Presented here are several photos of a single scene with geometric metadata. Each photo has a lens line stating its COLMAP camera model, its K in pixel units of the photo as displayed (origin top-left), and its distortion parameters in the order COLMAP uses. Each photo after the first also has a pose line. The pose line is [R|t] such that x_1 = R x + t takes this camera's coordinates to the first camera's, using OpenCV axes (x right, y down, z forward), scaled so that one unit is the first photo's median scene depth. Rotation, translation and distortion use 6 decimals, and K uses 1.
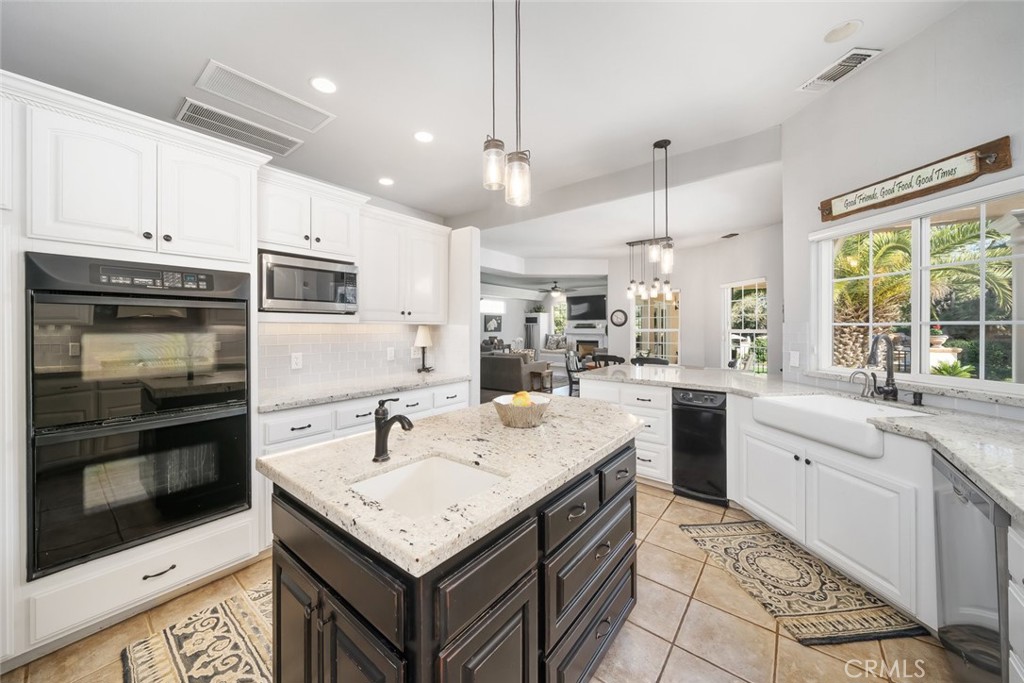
lens RADIAL K [[372.1, 0, 514.2], [0, 372.1, 326.9], [0, 0, 1]] dist [-0.006530, -0.000165]
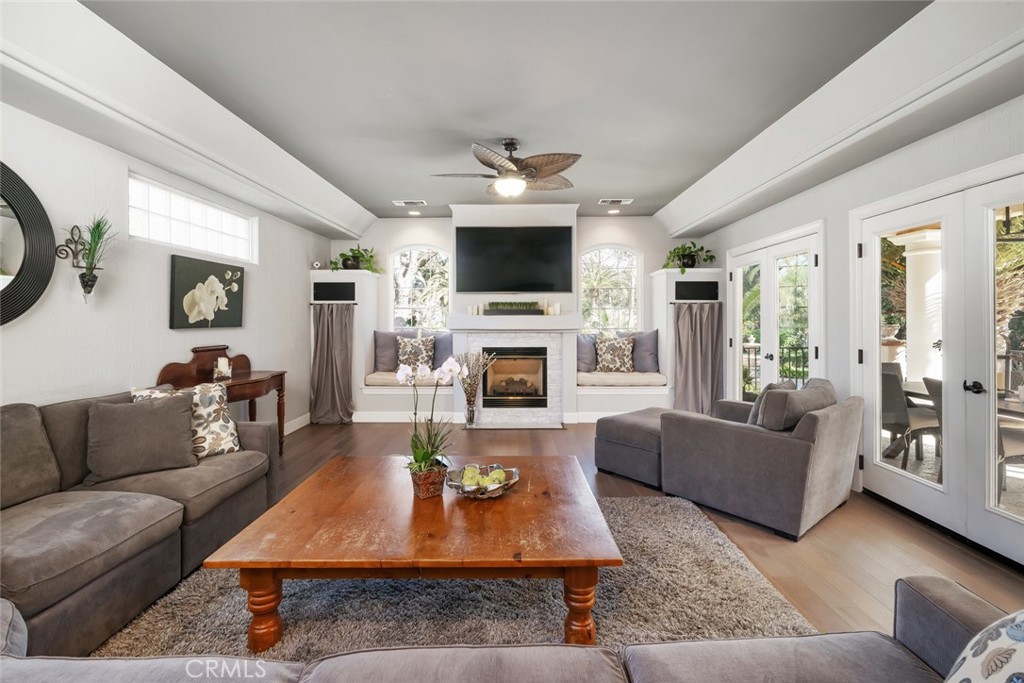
lens RADIAL K [[429.0, 0, 510.1], [0, 429.0, 317.8], [0, 0, 1]] dist [-0.004705, 0.001469]
pose [[0.801476, -0.003450, 0.598017, -0.315909], [0.000465, 0.999987, 0.005146, 0.023253], [-0.598027, -0.003846, 0.801467, 3.037833]]
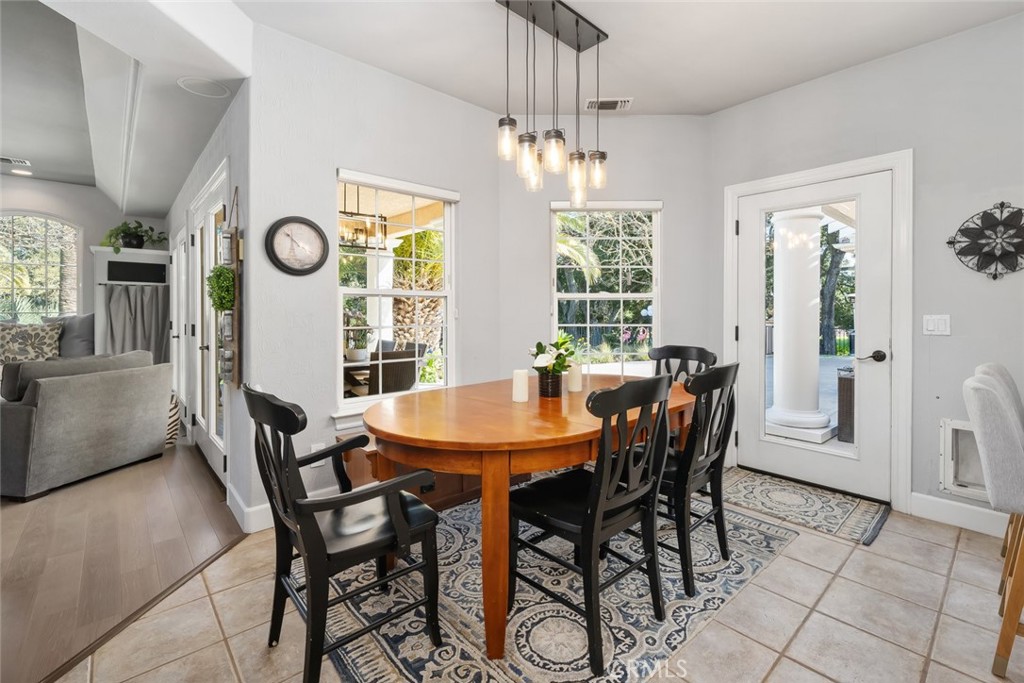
lens RADIAL K [[441.6, 0, 526.8], [0, 441.6, 310.9], [0, 0, 1]] dist [-0.001029, -0.000836]
pose [[0.180608, -0.002617, 0.983552, -0.045710], [-0.006652, 0.999970, 0.003882, 0.061417], [-0.983533, -0.007243, 0.180585, 2.041389]]
